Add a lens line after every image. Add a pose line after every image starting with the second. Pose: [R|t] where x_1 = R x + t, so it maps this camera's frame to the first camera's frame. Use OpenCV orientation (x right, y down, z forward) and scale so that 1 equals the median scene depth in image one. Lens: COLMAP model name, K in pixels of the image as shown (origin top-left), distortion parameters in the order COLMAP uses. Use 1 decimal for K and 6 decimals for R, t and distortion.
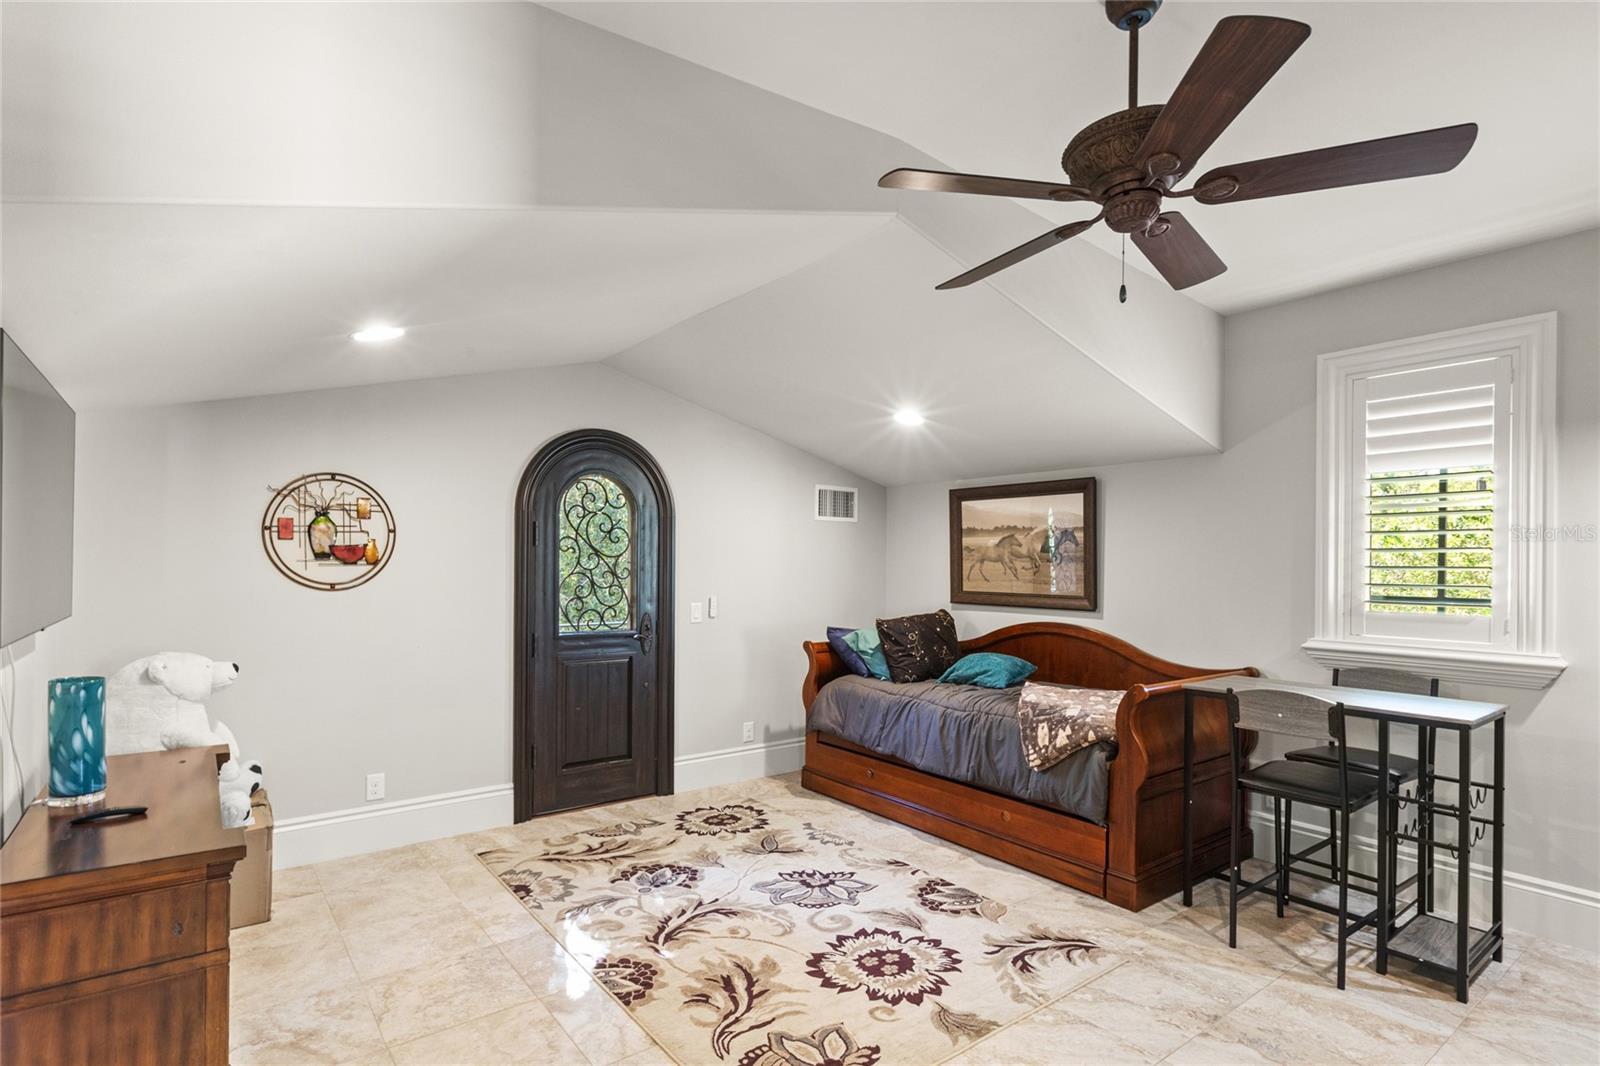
lens RADIAL K [[744.9, 0, 712.1], [0, 744.9, 562.8], [0, 0, 1]] dist [0.001882, 0.000202]
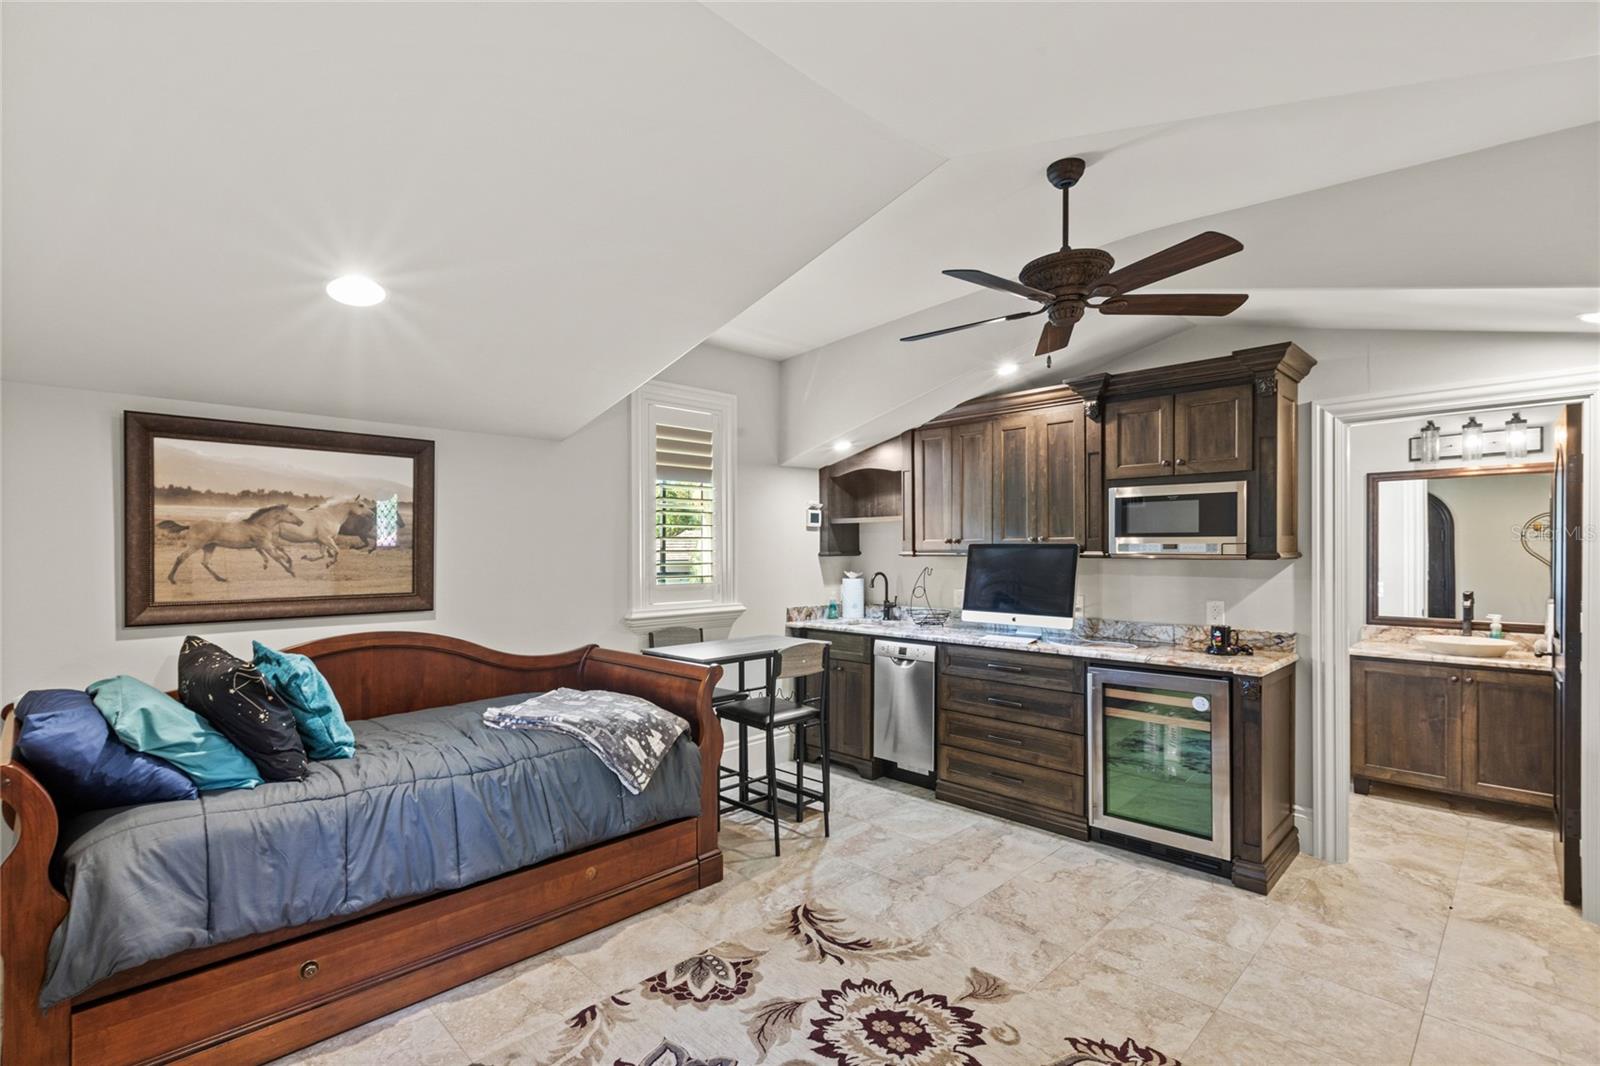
lens RADIAL K [[744.9, 0, 800.5], [0, 744.9, 549.8], [0, 0, 1]] dist [0.001882, 0.000202]
pose [[-0.182929, -0.007756, 0.983095, -0.414469], [0.002124, 0.999963, 0.008284, -0.005881], [-0.983124, 0.003603, -0.182906, 0.927026]]
